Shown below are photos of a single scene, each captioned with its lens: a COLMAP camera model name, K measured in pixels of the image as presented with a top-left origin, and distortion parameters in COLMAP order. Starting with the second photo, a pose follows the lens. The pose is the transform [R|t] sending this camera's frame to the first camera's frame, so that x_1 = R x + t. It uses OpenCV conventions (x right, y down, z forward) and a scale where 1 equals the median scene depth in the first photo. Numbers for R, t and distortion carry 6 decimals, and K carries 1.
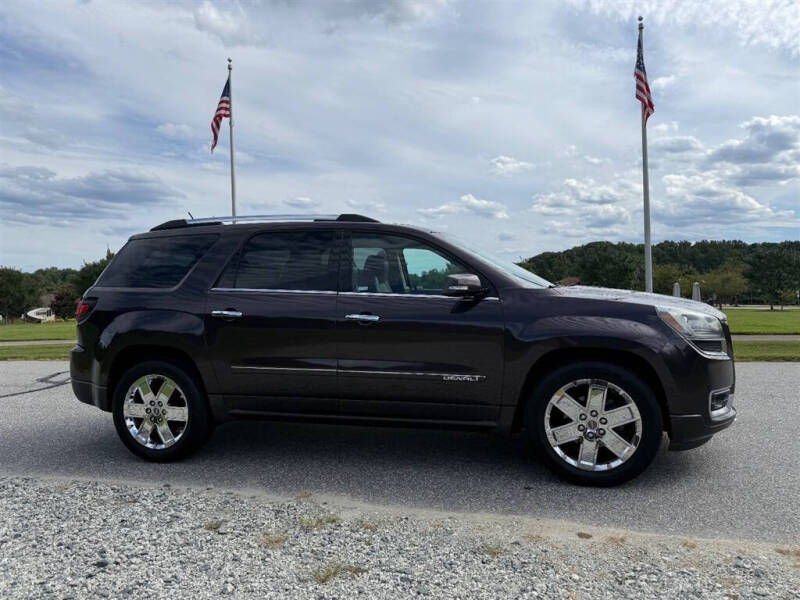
lens RADIAL K [[566.3, 0, 401.6], [0, 566.3, 308.2], [0, 0, 1]] dist [0.051083, -0.066845]
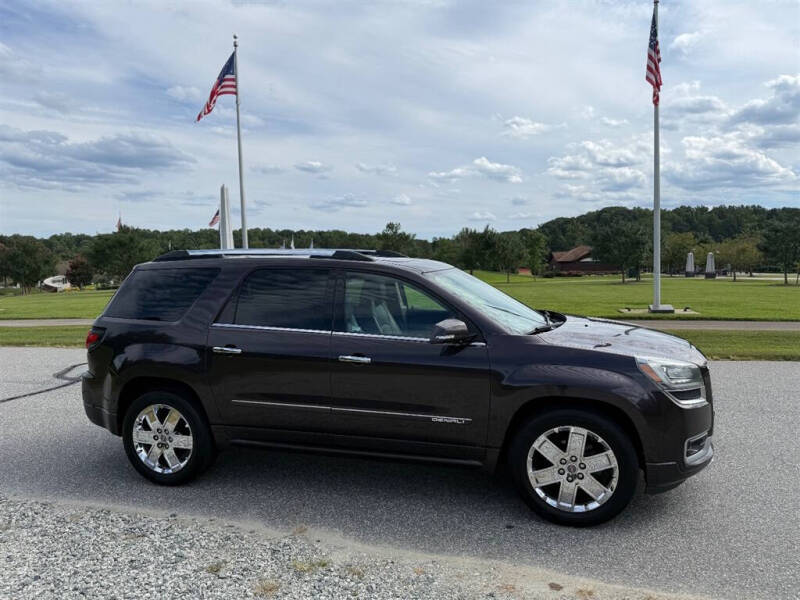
lens RADIAL K [[564.6, 0, 398.8], [0, 564.6, 310.9], [0, 0, 1]] dist [0.059158, -0.075700]
pose [[0.999690, 0.004012, -0.024557, 0.039156], [-0.002387, 0.997827, 0.065843, -0.152116], [0.024768, -0.065764, 0.997528, -0.035891]]
